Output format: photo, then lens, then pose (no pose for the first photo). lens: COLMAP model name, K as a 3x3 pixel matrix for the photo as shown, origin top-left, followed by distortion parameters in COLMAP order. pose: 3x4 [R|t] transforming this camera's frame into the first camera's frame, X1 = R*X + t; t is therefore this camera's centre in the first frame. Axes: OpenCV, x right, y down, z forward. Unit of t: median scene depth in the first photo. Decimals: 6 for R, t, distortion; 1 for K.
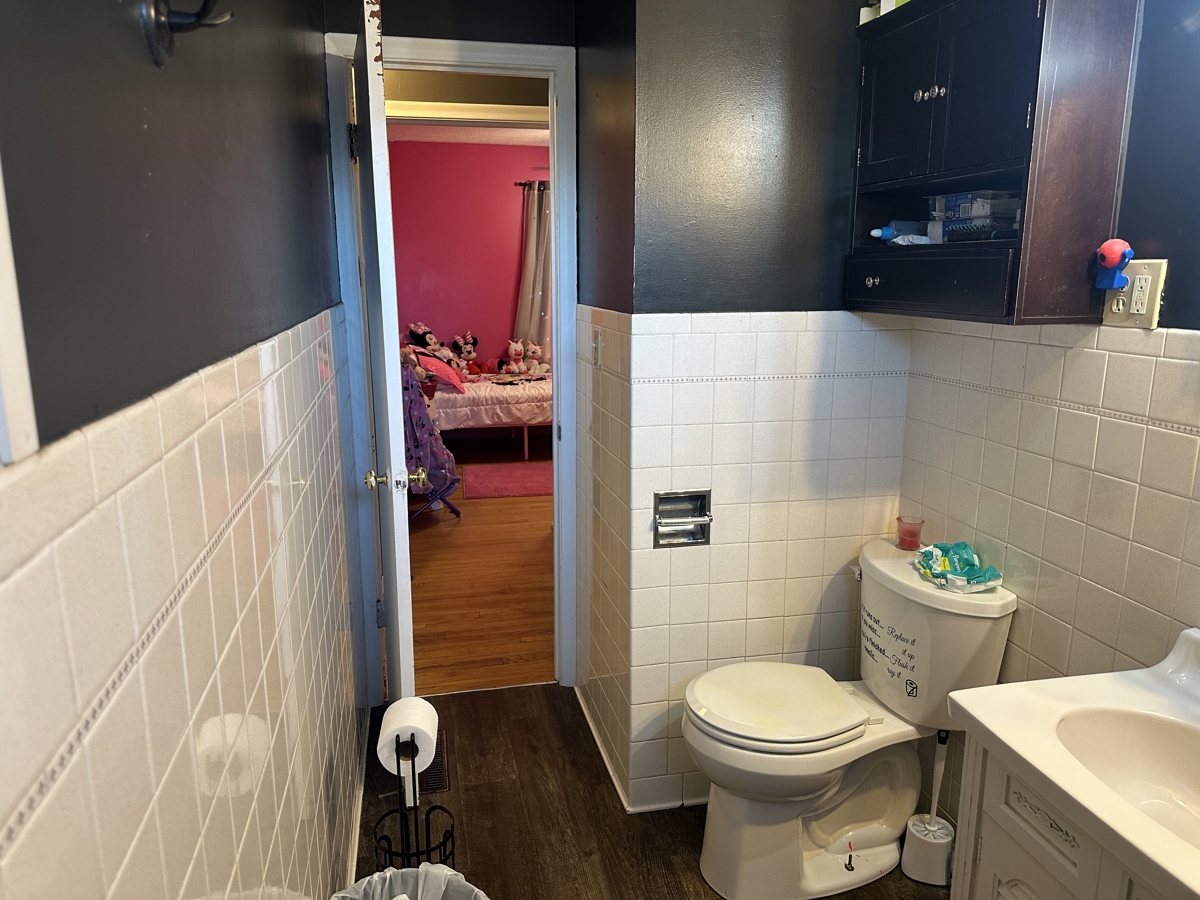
lens RADIAL K [[845.2, 0, 595.3], [0, 845.2, 453.2], [0, 0, 1]] dist [0.169366, -0.267703]
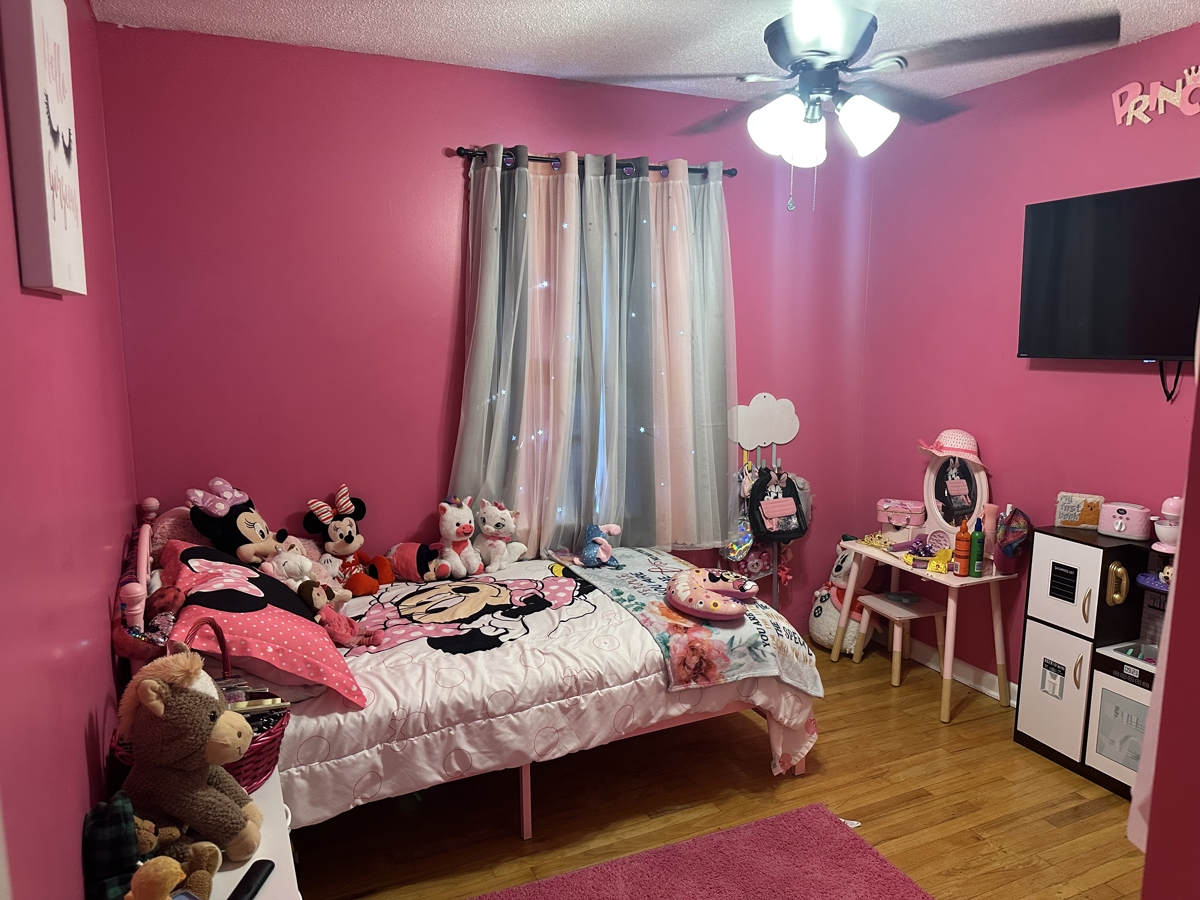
lens RADIAL K [[845.2, 0, 595.3], [0, 845.2, 453.2], [0, 0, 1]] dist [0.169366, -0.267703]
pose [[0.976386, -0.039970, 0.212304, -0.119138], [0.051492, 0.997470, -0.049020, -0.136054], [-0.209808, 0.058795, 0.975973, 0.568165]]
